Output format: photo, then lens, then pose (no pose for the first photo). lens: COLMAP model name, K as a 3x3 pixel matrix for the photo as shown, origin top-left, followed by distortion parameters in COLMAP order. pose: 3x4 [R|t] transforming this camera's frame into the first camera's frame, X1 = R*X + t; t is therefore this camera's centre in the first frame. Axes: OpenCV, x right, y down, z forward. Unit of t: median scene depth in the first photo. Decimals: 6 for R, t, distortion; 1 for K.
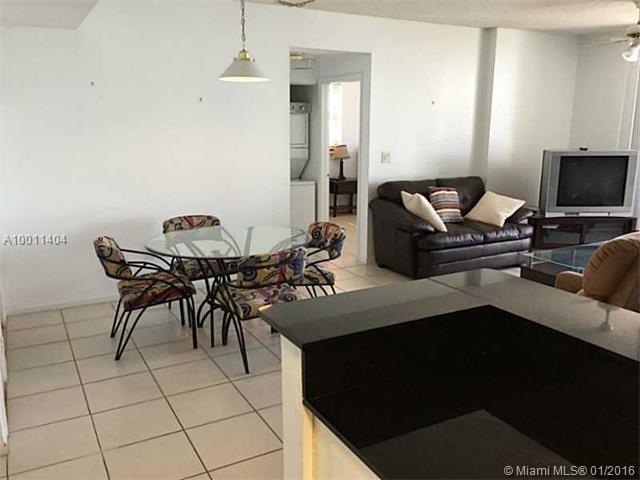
lens RADIAL K [[545.4, 0, 320.5], [0, 545.4, 238.8], [0, 0, 1]] dist [0.059864, -0.079232]
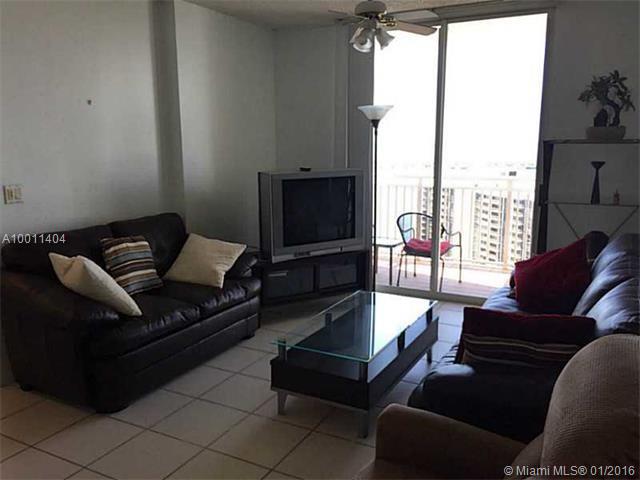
lens RADIAL K [[545.4, 0, 320.5], [0, 545.4, 238.8], [0, 0, 1]] dist [0.059864, -0.079232]
pose [[0.834810, -0.100169, 0.541348, 0.073454], [0.118312, 0.992976, 0.001289, -0.066572], [-0.537675, 0.062971, 0.840798, 0.360746]]
